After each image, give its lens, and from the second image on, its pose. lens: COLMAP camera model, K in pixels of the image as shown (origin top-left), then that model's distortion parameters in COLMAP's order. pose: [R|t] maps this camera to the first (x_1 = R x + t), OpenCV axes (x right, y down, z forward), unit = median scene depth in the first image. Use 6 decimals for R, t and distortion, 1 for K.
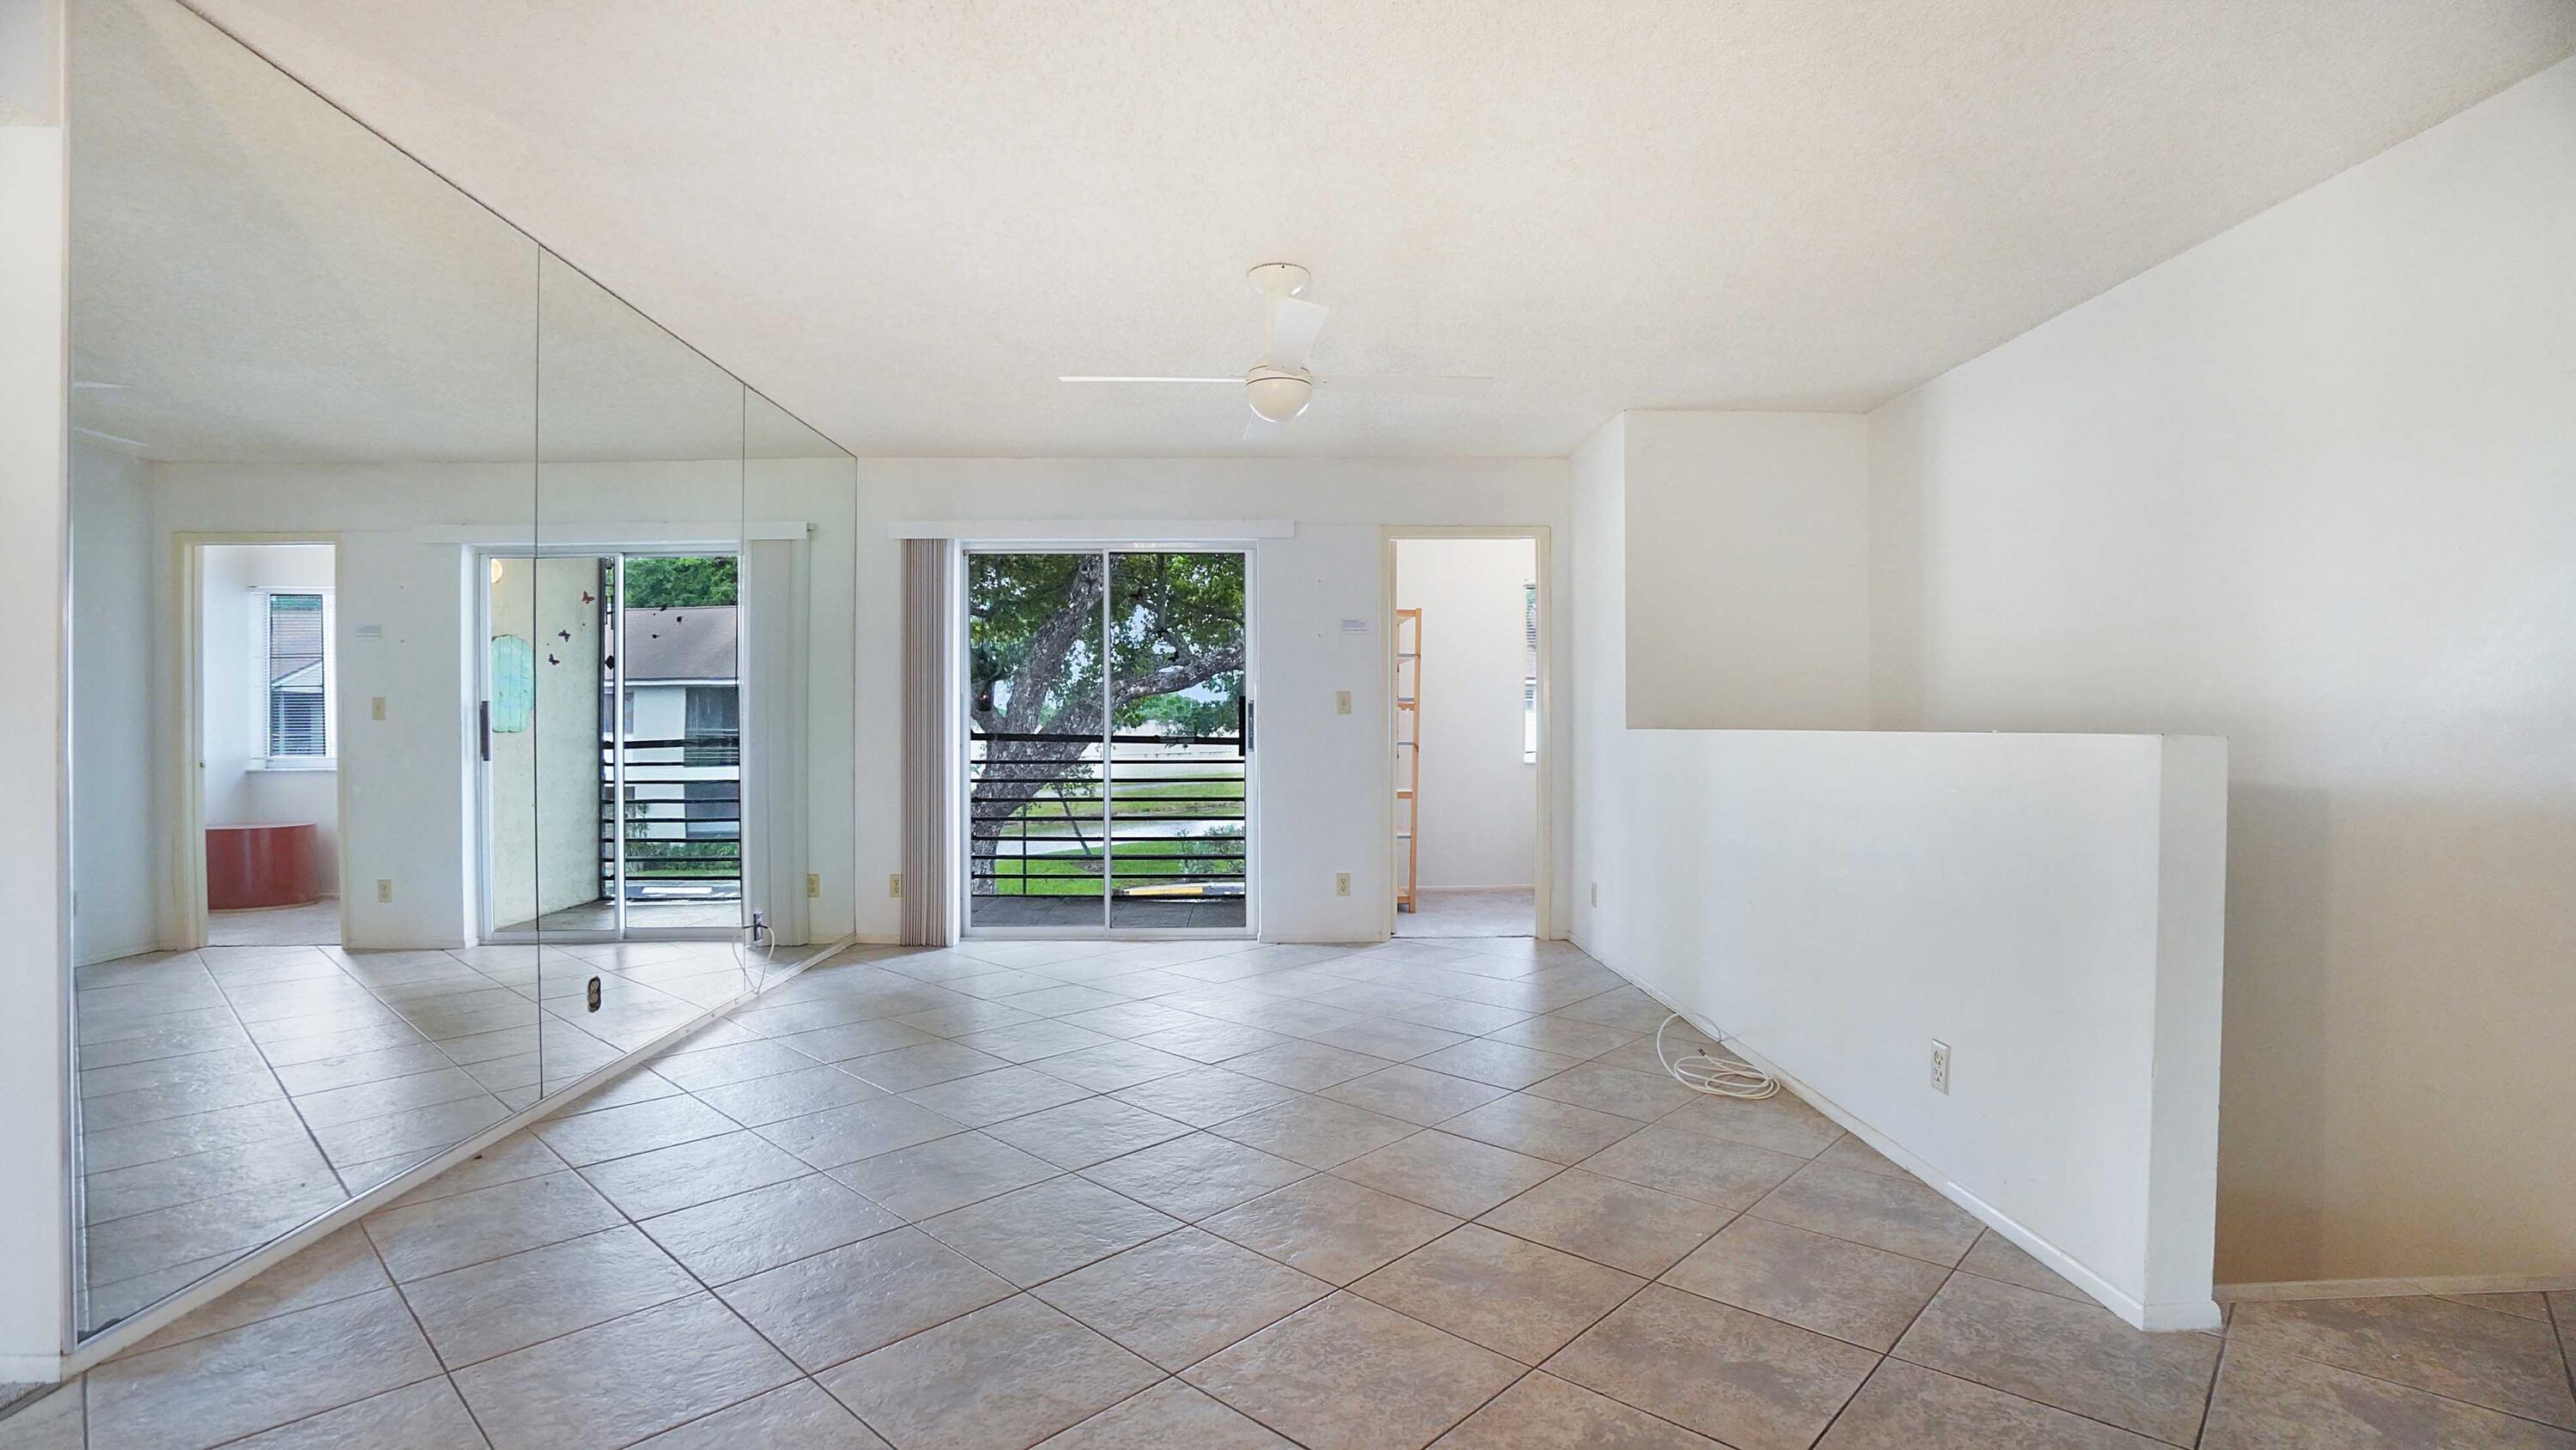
lens RADIAL K [[1205.6, 0, 1289.9], [0, 1205.6, 736.2], [0, 0, 1]] dist [-0.040998, 0.014727]
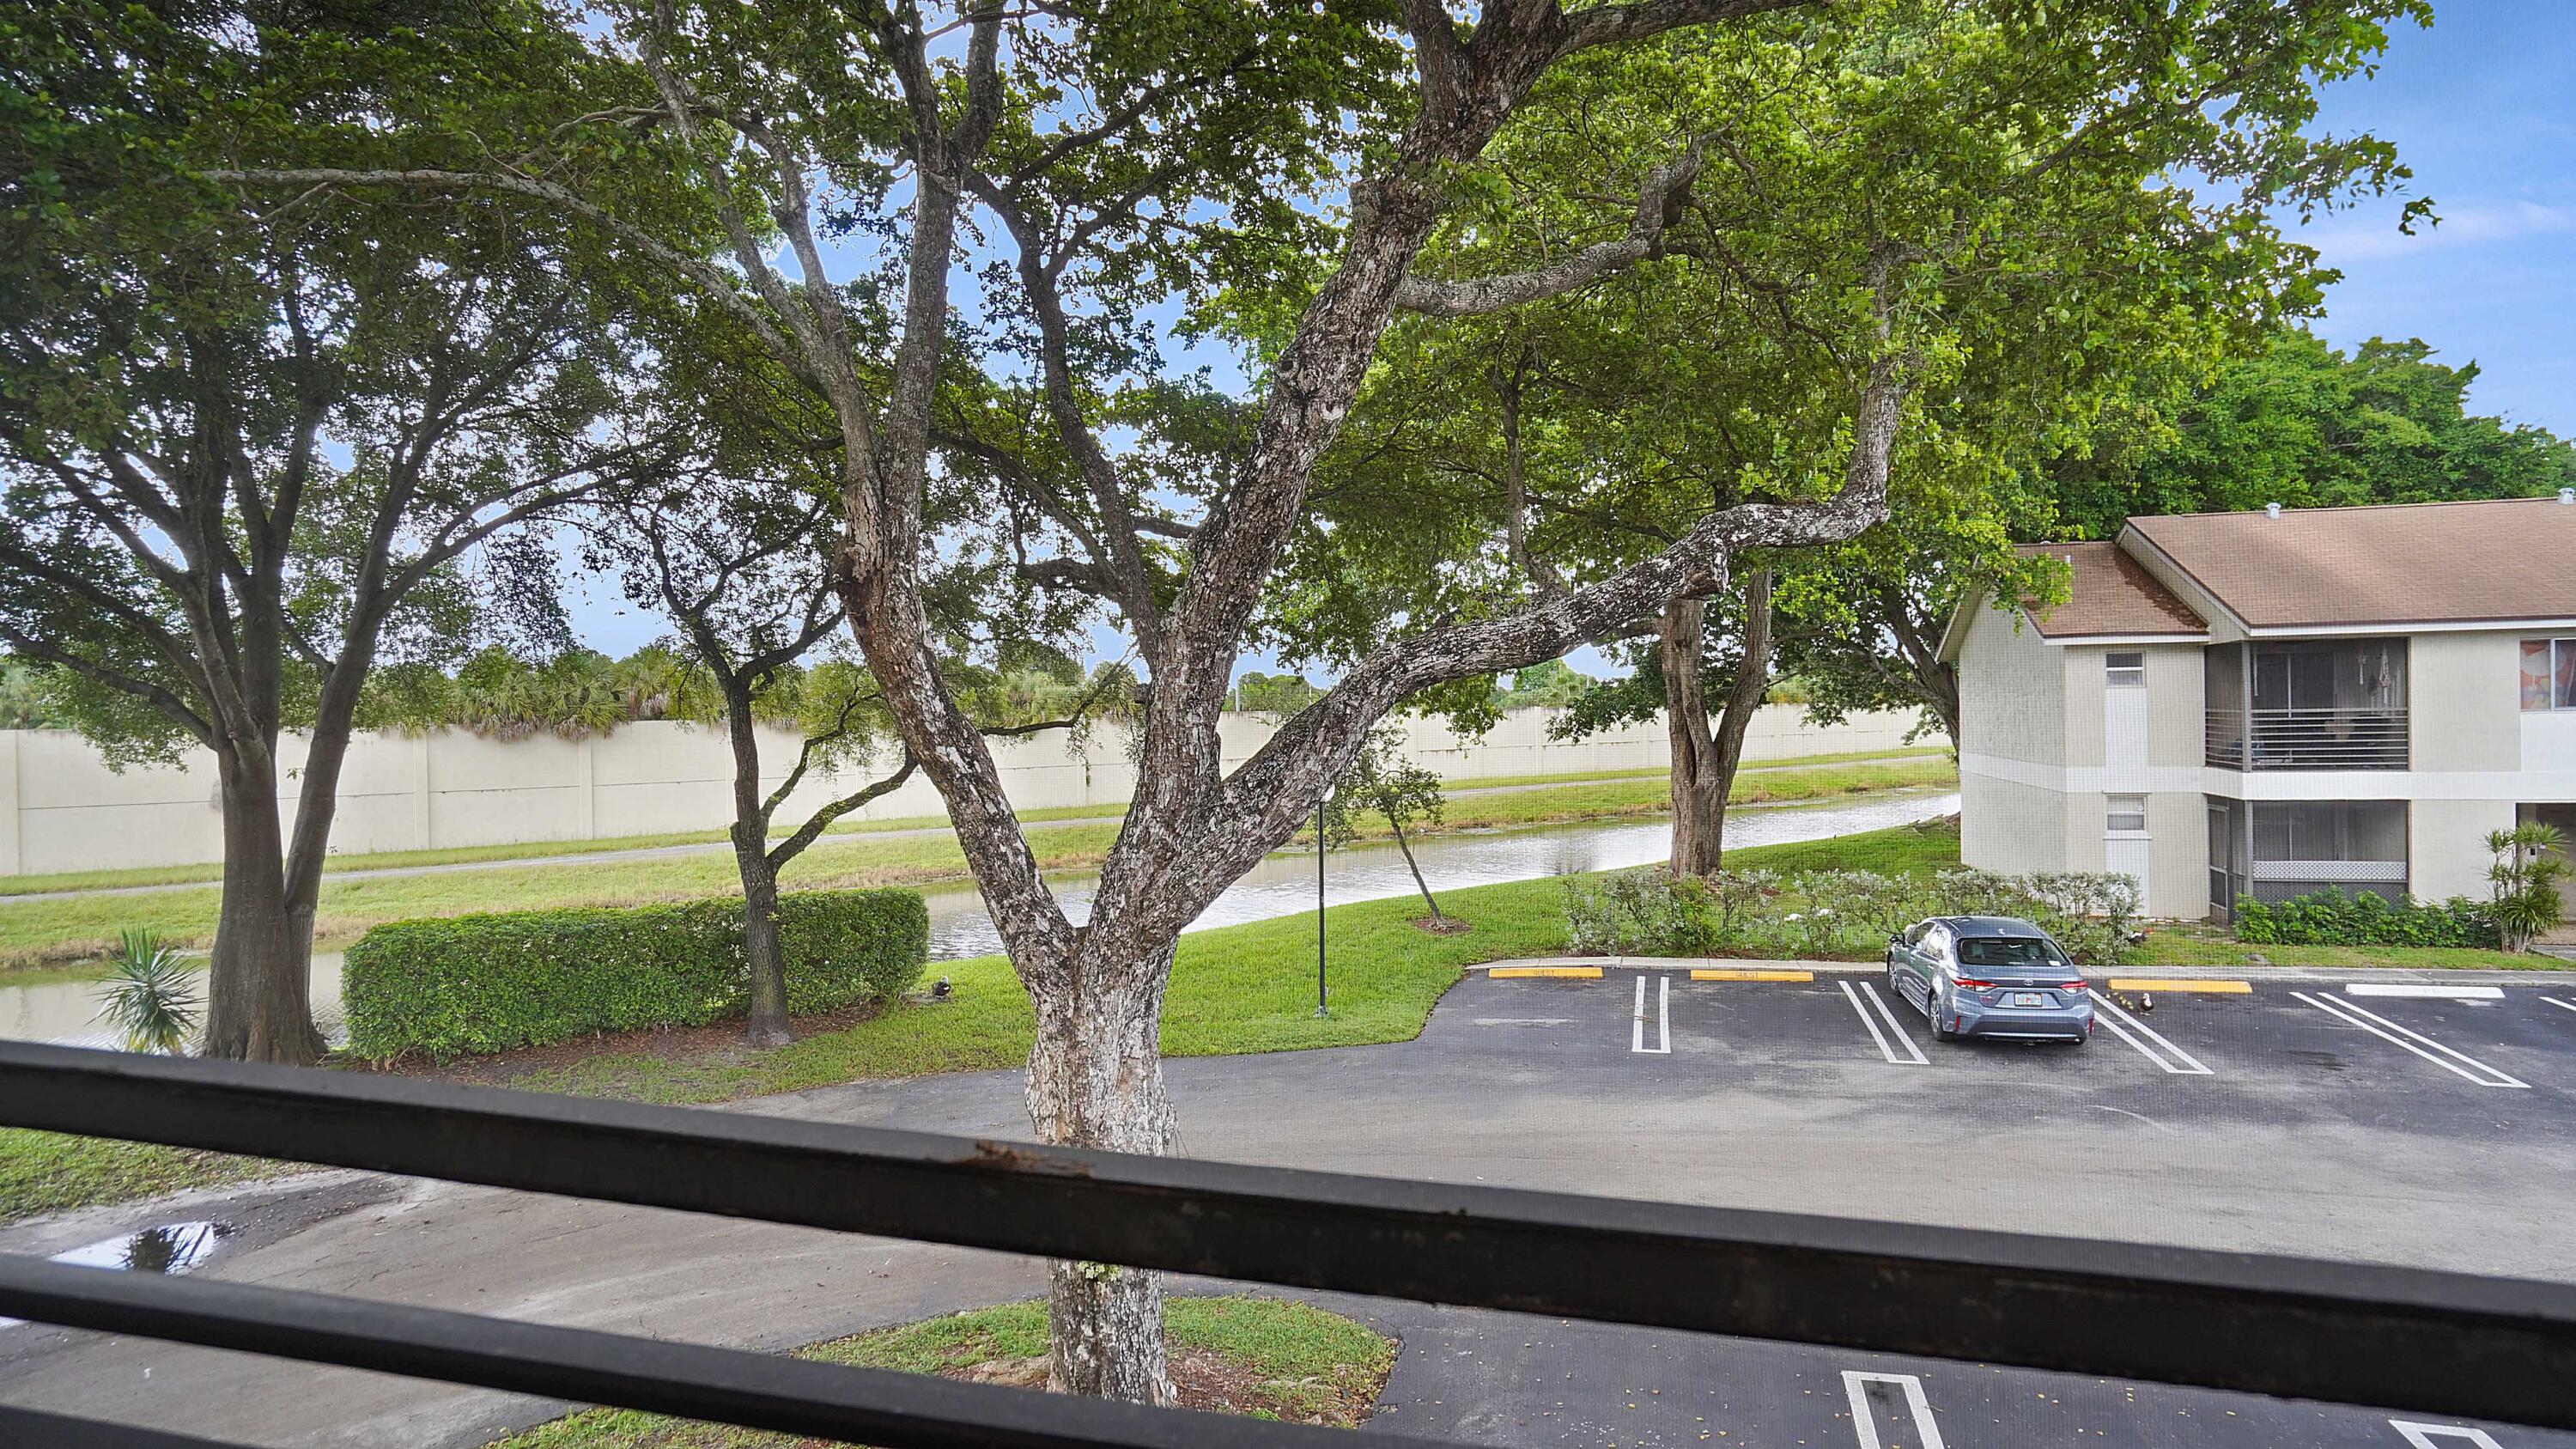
lens RADIAL K [[1384.5, 0, 1285.6], [0, 1384.5, 707.2], [0, 0, 1]] dist [-0.025469, 0.000519]
pose [[0.955917, -0.009737, -0.293476, -0.032568], [0.007370, 0.999931, -0.009169, -0.018585], [0.293545, 0.006602, 0.955923, 0.497773]]
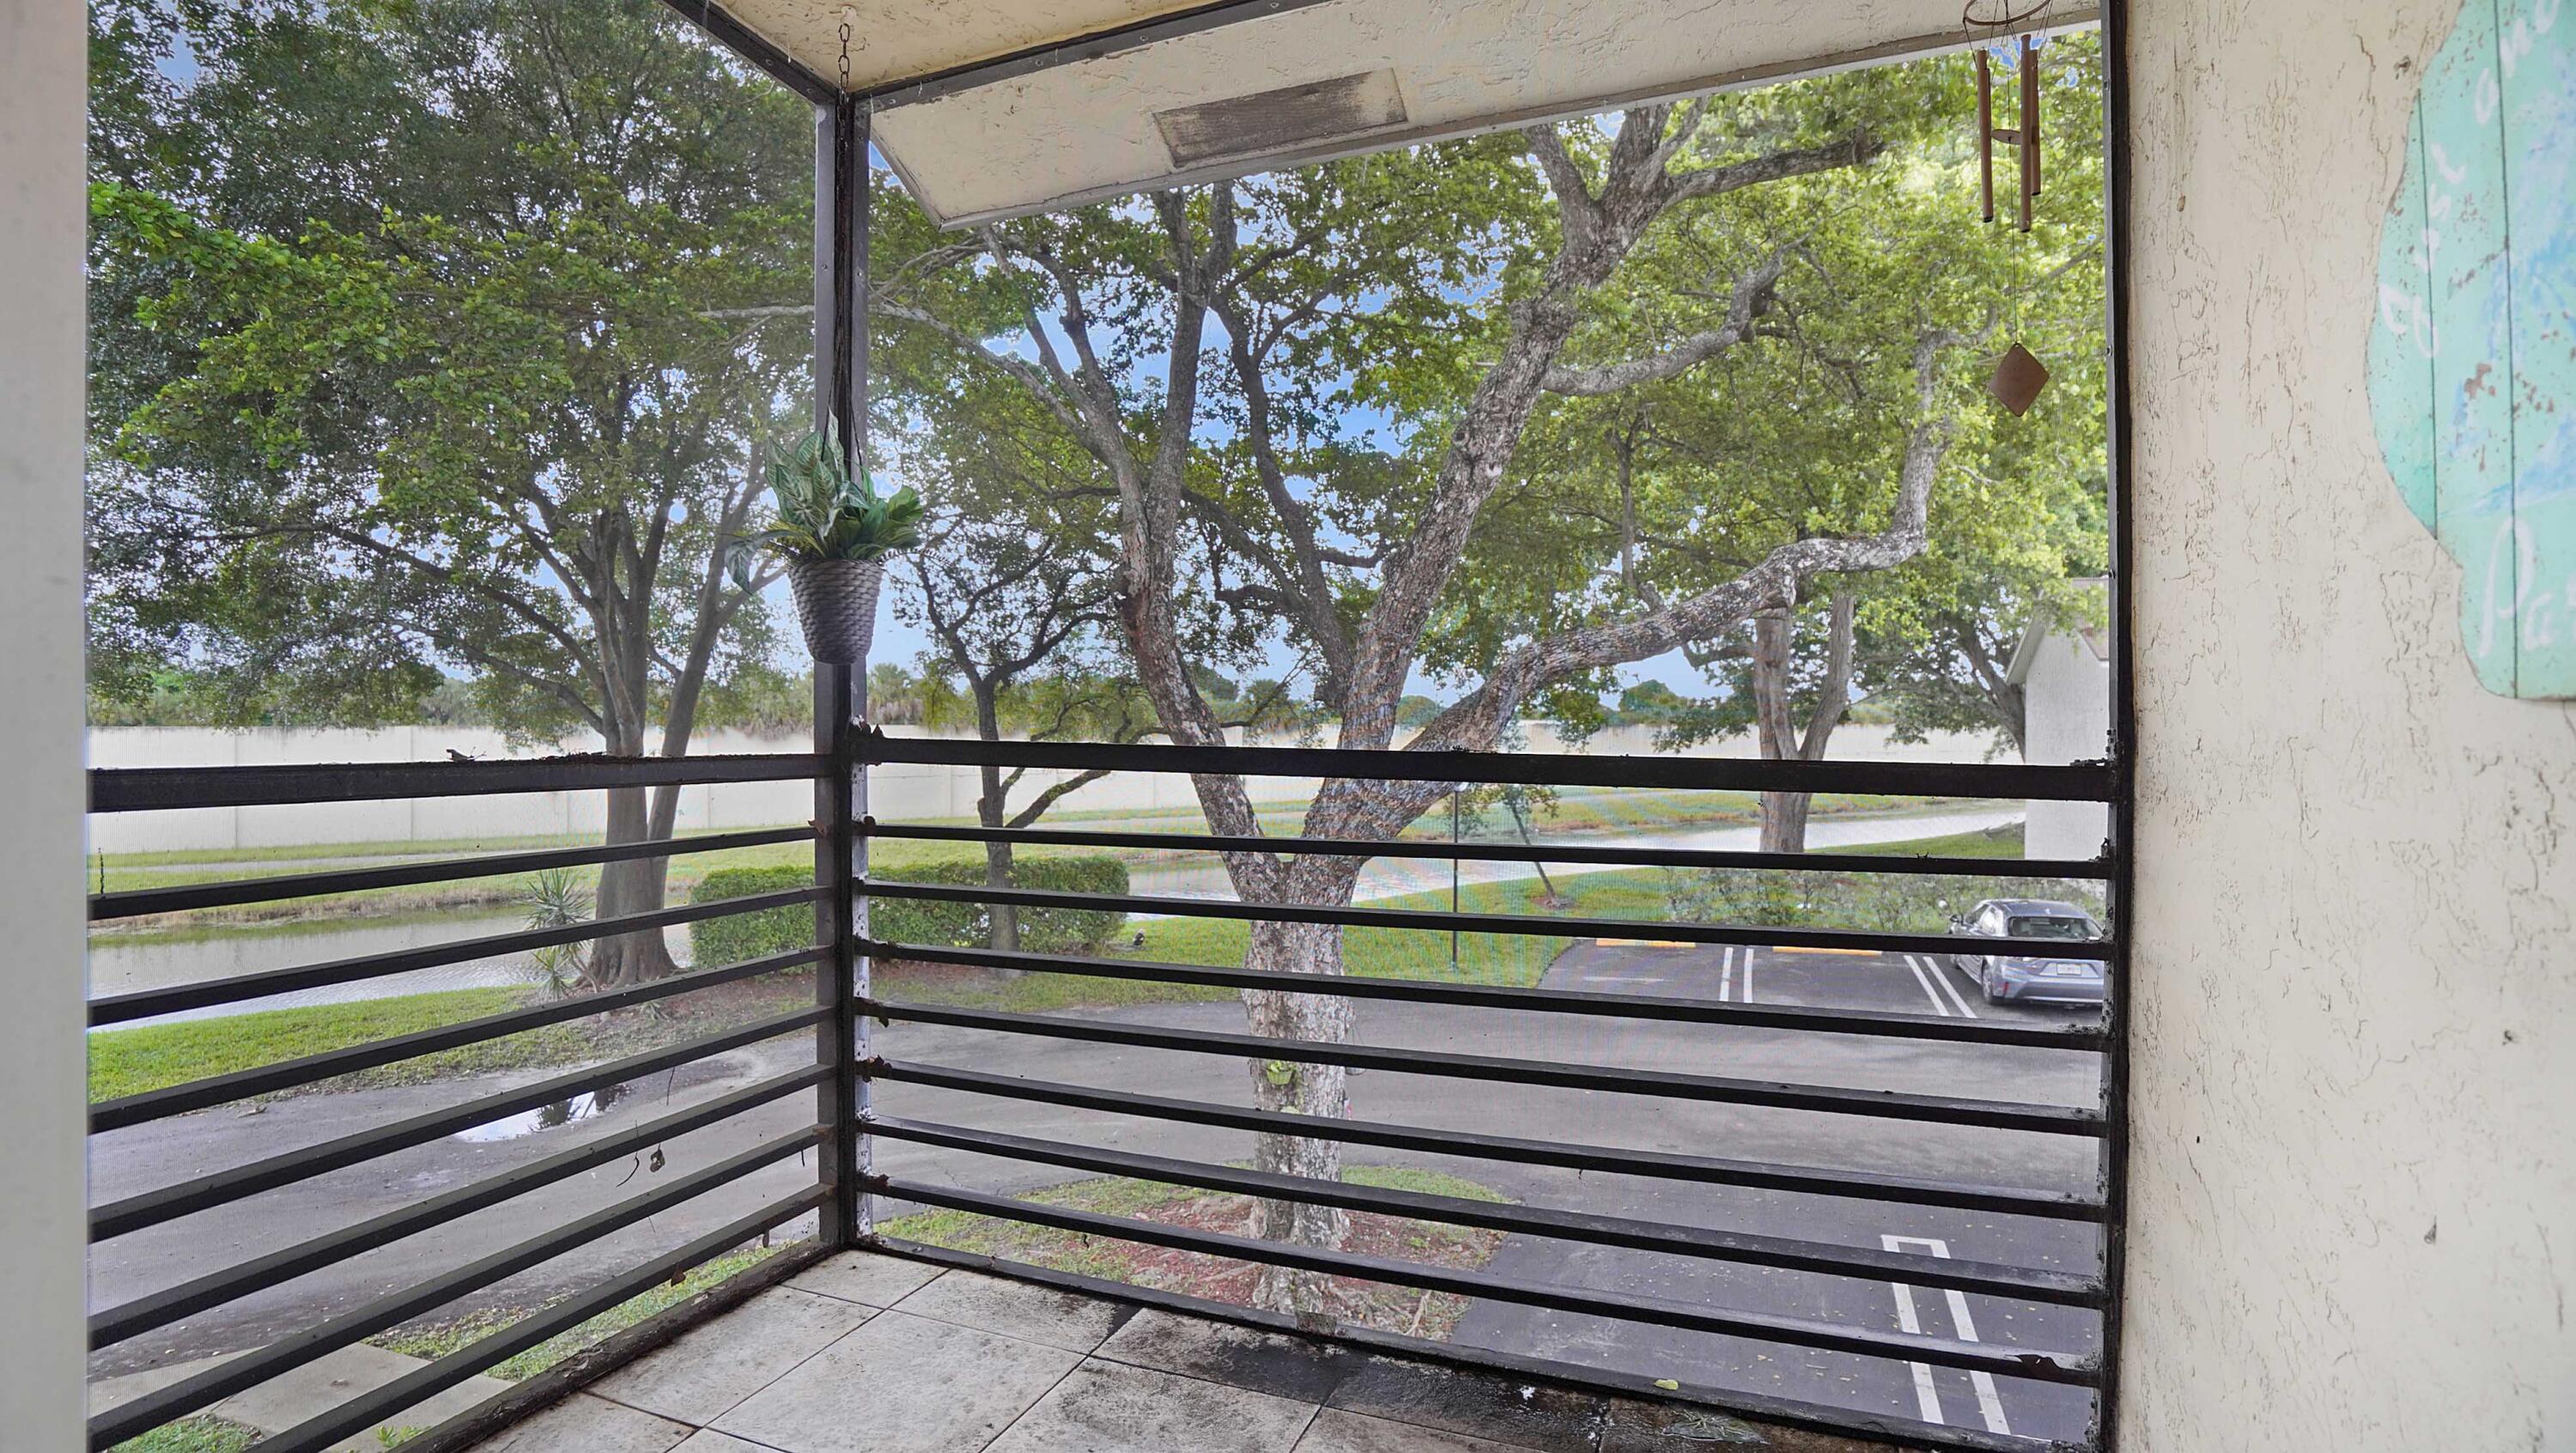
lens RADIAL K [[1225.9, 0, 1274.7], [0, 1225.9, 734.4], [0, 0, 1]] dist [-0.049619, 0.010150]
pose [[0.917274, 0.006225, -0.398209, -0.023077], [-0.007146, 0.999974, -0.000831, -0.002248], [0.398193, 0.003608, 0.917295, 0.406612]]
